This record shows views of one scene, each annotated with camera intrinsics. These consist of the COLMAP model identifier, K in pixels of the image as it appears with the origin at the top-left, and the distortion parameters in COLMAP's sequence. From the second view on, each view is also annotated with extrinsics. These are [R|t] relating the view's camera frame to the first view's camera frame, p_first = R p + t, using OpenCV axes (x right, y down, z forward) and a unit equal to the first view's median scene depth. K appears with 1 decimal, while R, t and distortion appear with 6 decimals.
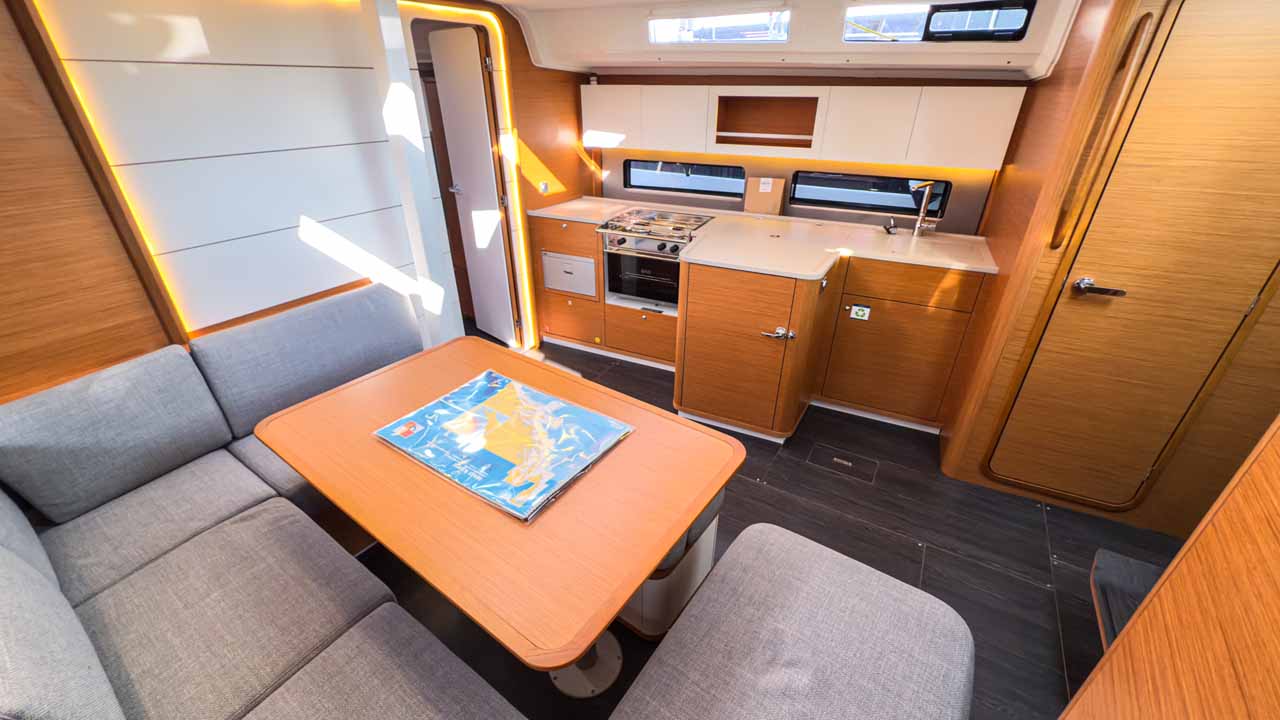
lens RADIAL K [[509.1, 0, 640.0], [0, 509.1, 360.0], [0, 0, 1]] dist [0.002023, 0.000256]
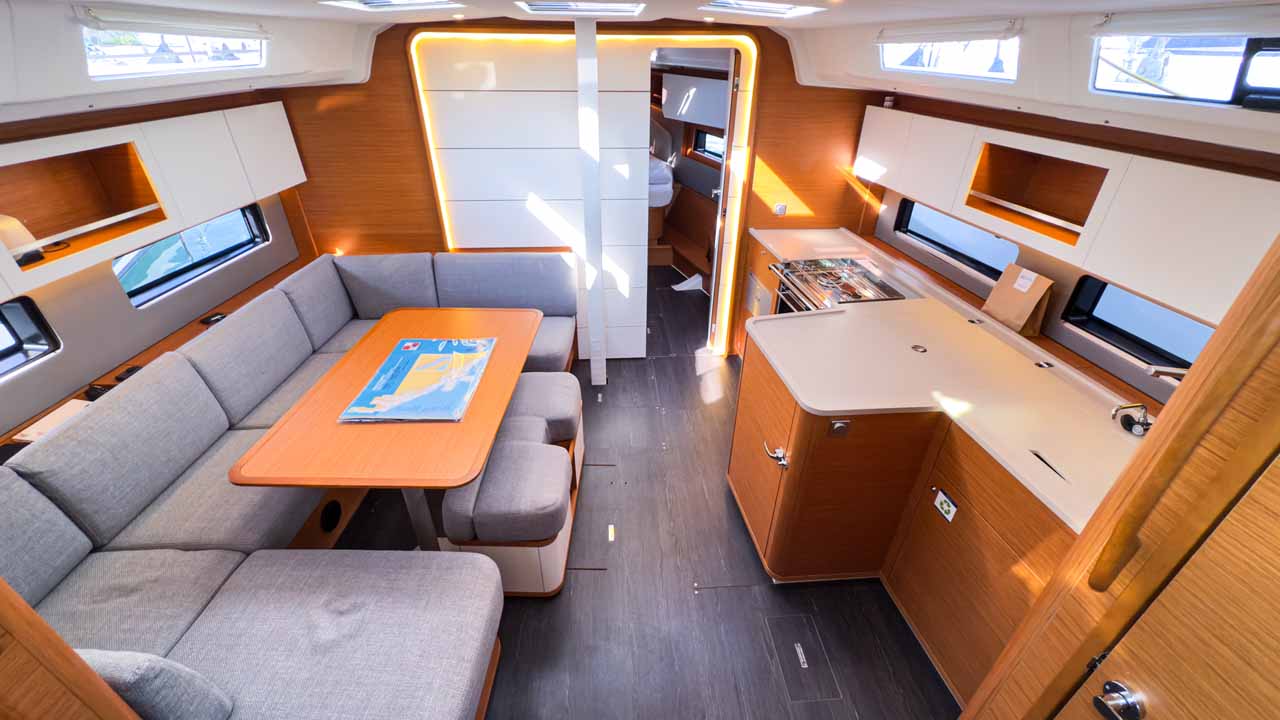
lens RADIAL K [[517.1, 0, 640.0], [0, 517.1, 360.0], [0, 0, 1]] dist [-0.008024, 0.000184]
pose [[0.571309, 0.425648, -0.701733, 0.512871], [-0.395816, 0.891897, 0.218746, -0.215060], [0.718982, 0.152785, 0.678027, 0.216856]]
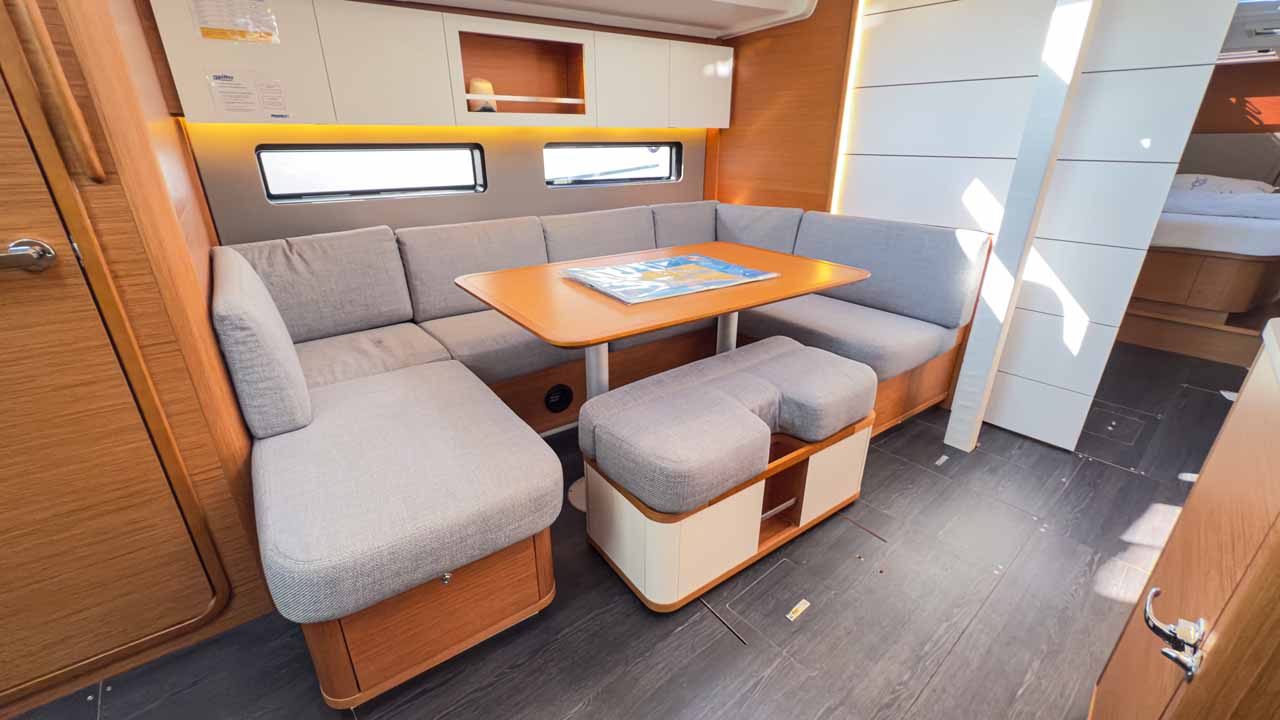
lens RADIAL K [[534.1, 0, 640.0], [0, 534.1, 360.0], [0, 0, 1]] dist [-0.000509, -0.000001]
pose [[-0.310948, 0.364244, -0.877860, 0.440502], [-0.458150, 0.751805, 0.474223, -0.128582], [0.832713, 0.549650, -0.066894, 0.546852]]
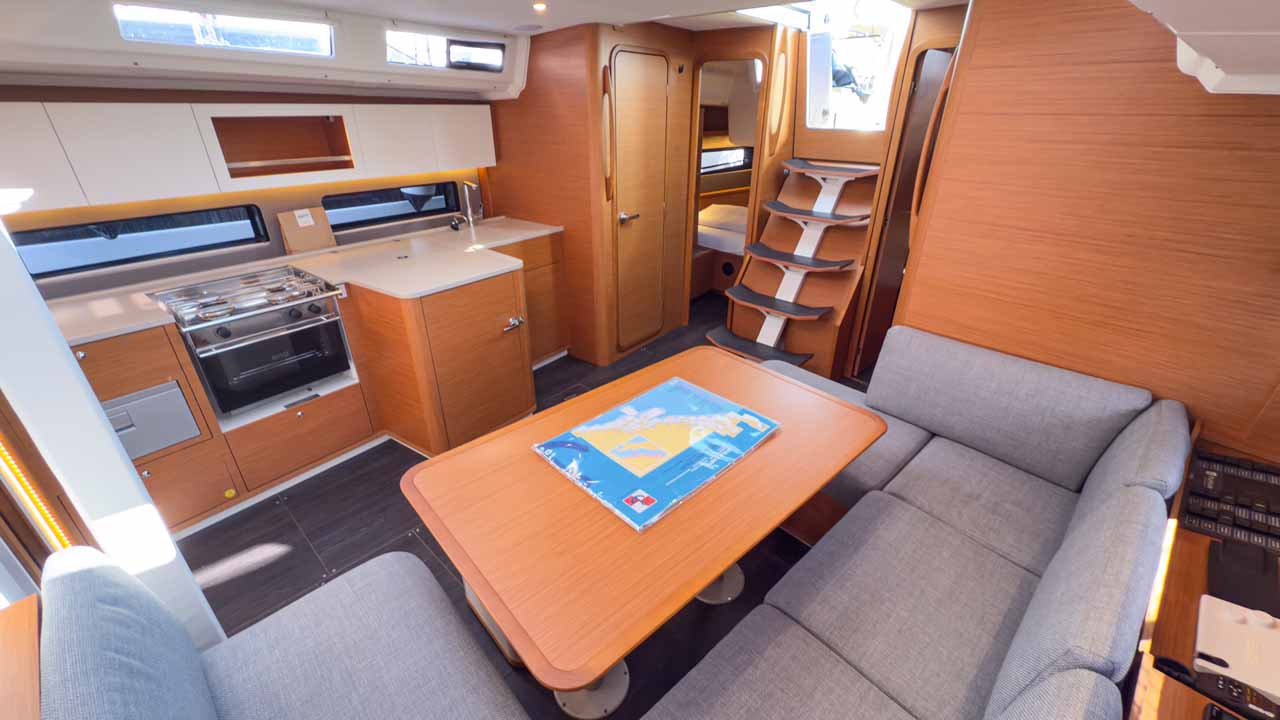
lens RADIAL K [[509.1, 0, 640.0], [0, 509.1, 360.0], [0, 0, 1]] dist [0.002023, 0.000256]
pose [[0.206757, -0.440033, 0.873855, -0.533719], [0.463267, 0.830715, 0.308700, -0.158323], [-0.861763, 0.341003, 0.375609, 0.290469]]
